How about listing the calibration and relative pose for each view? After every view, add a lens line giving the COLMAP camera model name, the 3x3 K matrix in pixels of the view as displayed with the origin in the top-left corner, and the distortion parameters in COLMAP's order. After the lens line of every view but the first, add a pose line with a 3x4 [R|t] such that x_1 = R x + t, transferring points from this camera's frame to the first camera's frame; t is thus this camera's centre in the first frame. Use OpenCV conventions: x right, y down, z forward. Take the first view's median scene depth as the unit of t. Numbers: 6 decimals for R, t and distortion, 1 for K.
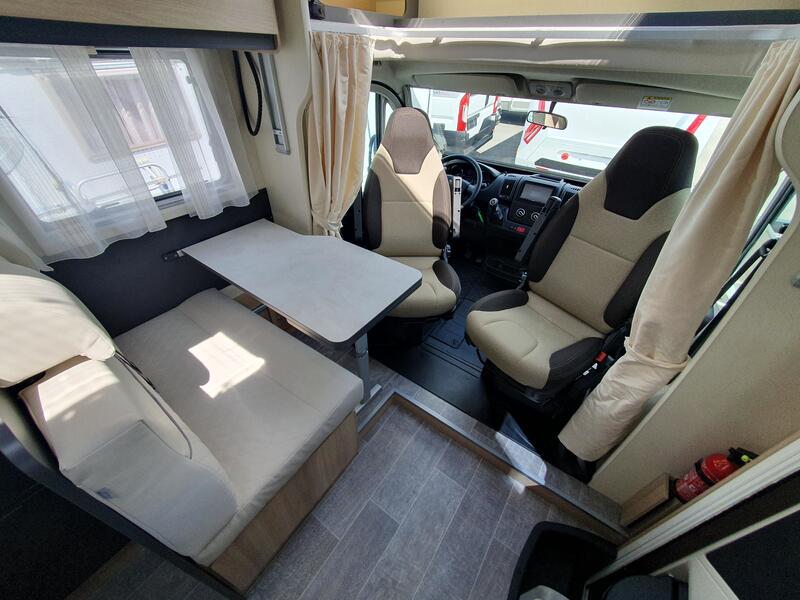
lens RADIAL K [[318.3, 0, 396.8], [0, 318.3, 301.3], [0, 0, 1]] dist [0.011430, 0.000051]
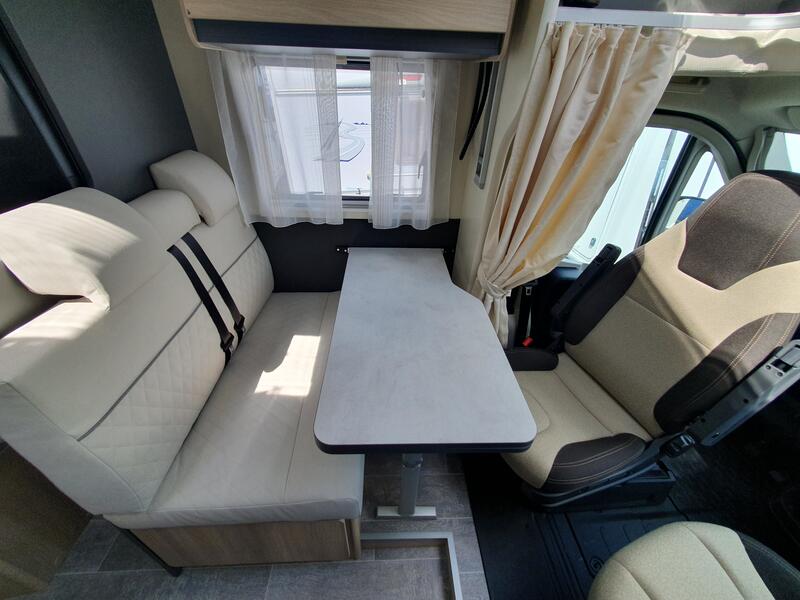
lens RADIAL K [[318.3, 0, 396.8], [0, 318.3, 301.3], [0, 0, 1]] dist [0.011430, 0.000051]
pose [[0.613828, 0.461736, -0.640324, 0.166061], [-0.507783, 0.851984, 0.127592, -0.227931], [0.604460, 0.246826, 0.757434, 0.360892]]
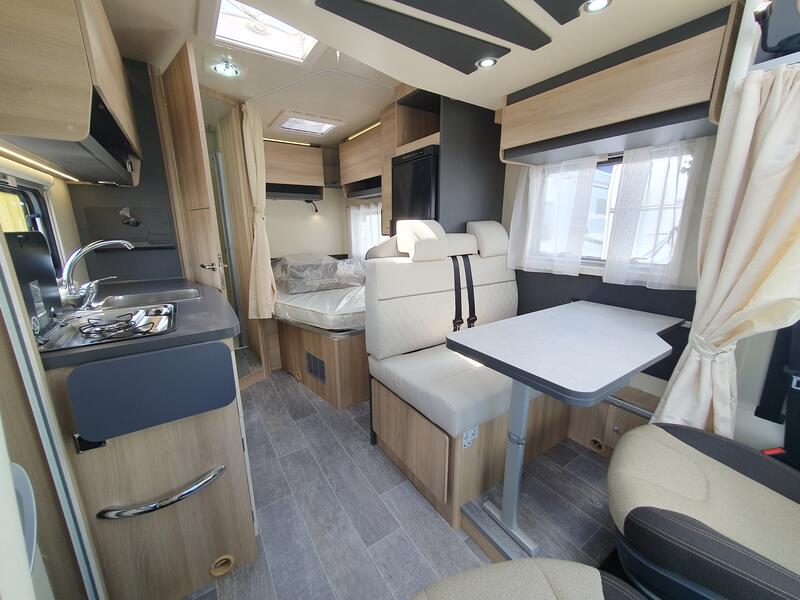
lens RADIAL K [[318.3, 0, 396.8], [0, 318.3, 301.3], [0, 0, 1]] dist [0.011430, 0.000051]
pose [[-0.352080, 0.206257, -0.912961, 0.663149], [-0.582851, 0.714892, 0.386284, -0.226170], [0.732342, 0.668123, -0.131482, 0.677579]]
